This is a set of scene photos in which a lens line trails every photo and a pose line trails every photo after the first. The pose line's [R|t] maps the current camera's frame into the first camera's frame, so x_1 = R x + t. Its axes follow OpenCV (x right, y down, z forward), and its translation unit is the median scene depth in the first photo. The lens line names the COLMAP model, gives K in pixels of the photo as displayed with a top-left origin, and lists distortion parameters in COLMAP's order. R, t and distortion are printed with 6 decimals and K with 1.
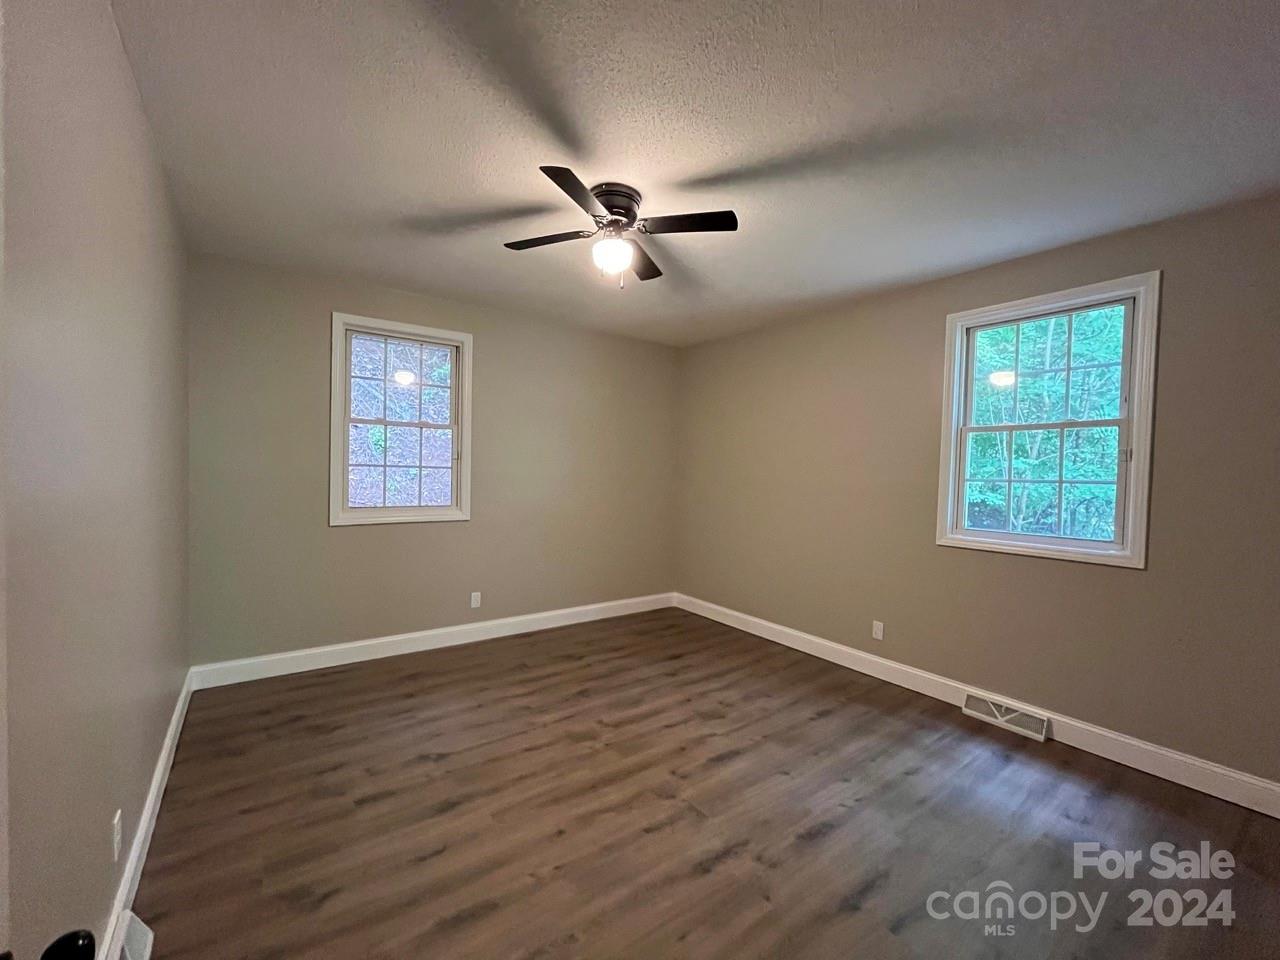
lens RADIAL K [[521.3, 0, 639.4], [0, 521.3, 485.8], [0, 0, 1]] dist [-0.002014, 0.000015]
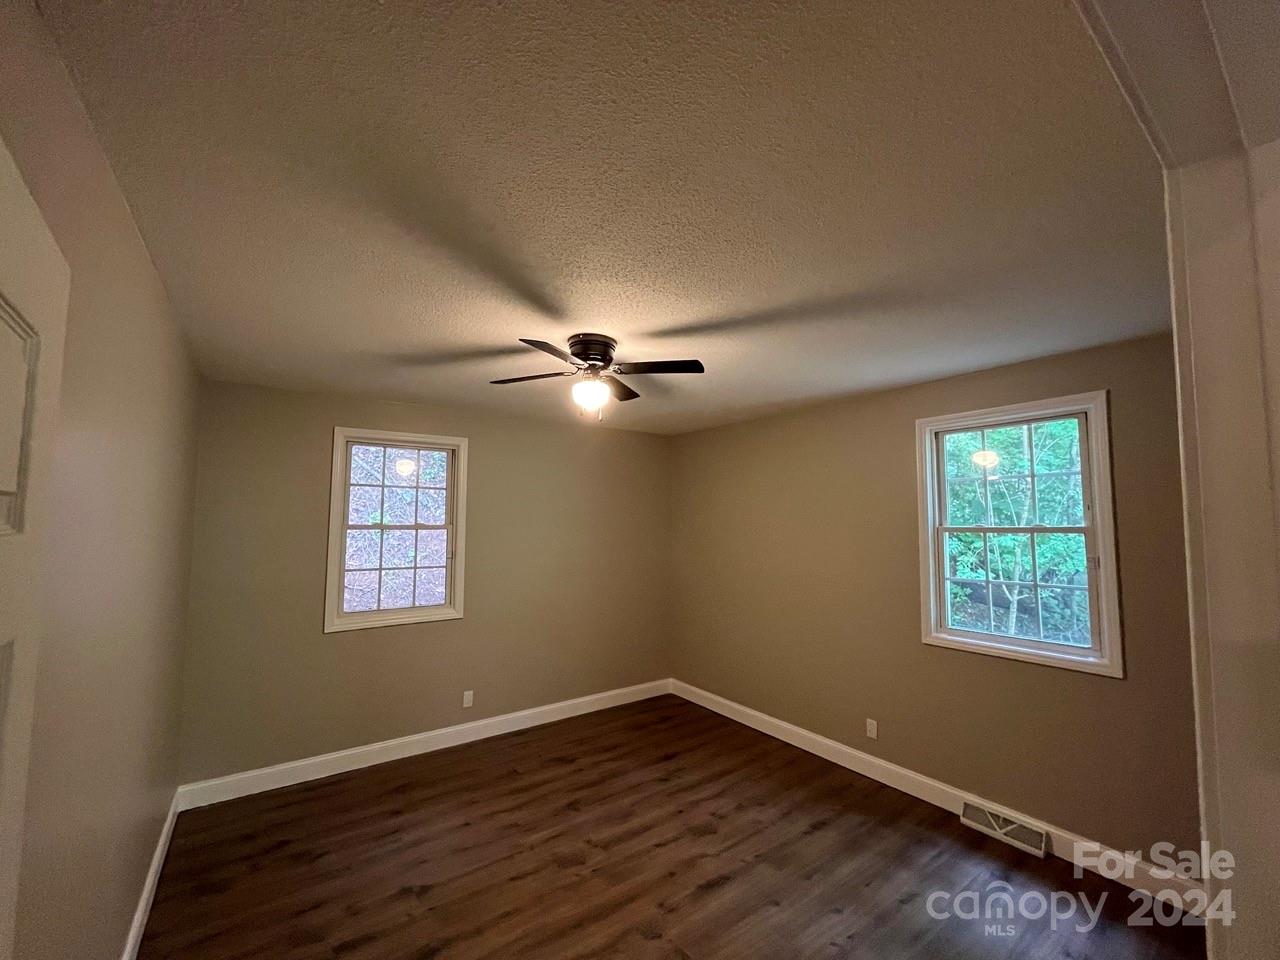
lens RADIAL K [[519.9, 0, 638.5], [0, 519.9, 484.5], [0, 0, 1]] dist [-0.003246, -0.000471]
pose [[0.999749, -0.021190, -0.007342, 0.038883], [0.020312, 0.994372, -0.103980, -0.108714], [0.009504, 0.103805, 0.994552, -0.038479]]
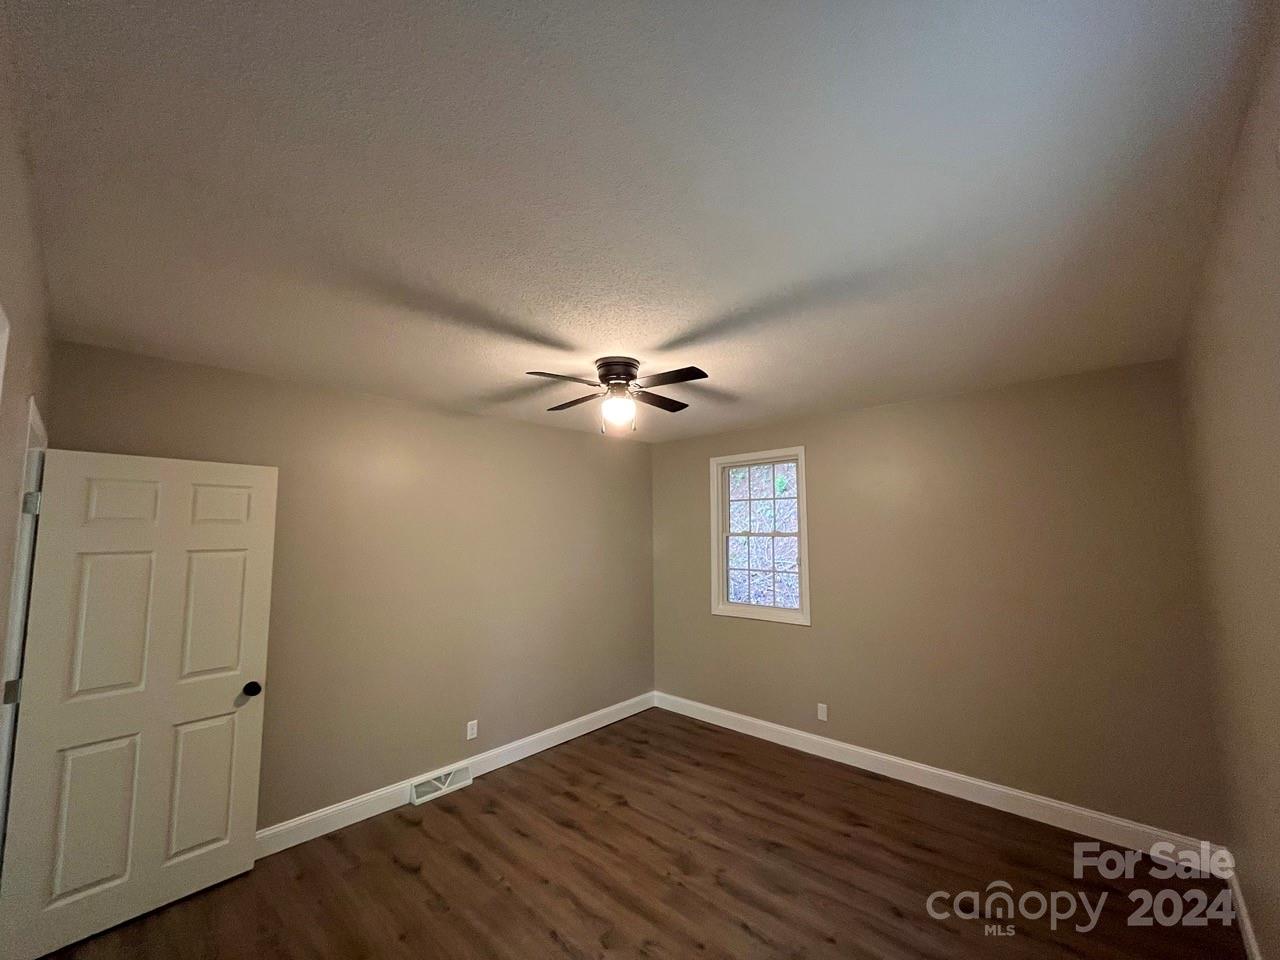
lens RADIAL K [[521.3, 0, 639.4], [0, 521.3, 485.8], [0, 0, 1]] dist [-0.002014, 0.000015]
pose [[0.178300, -0.114530, -0.977288, 0.847626], [-0.024634, 0.992372, -0.120792, -0.099720], [0.983668, 0.045612, 0.174118, 0.654340]]
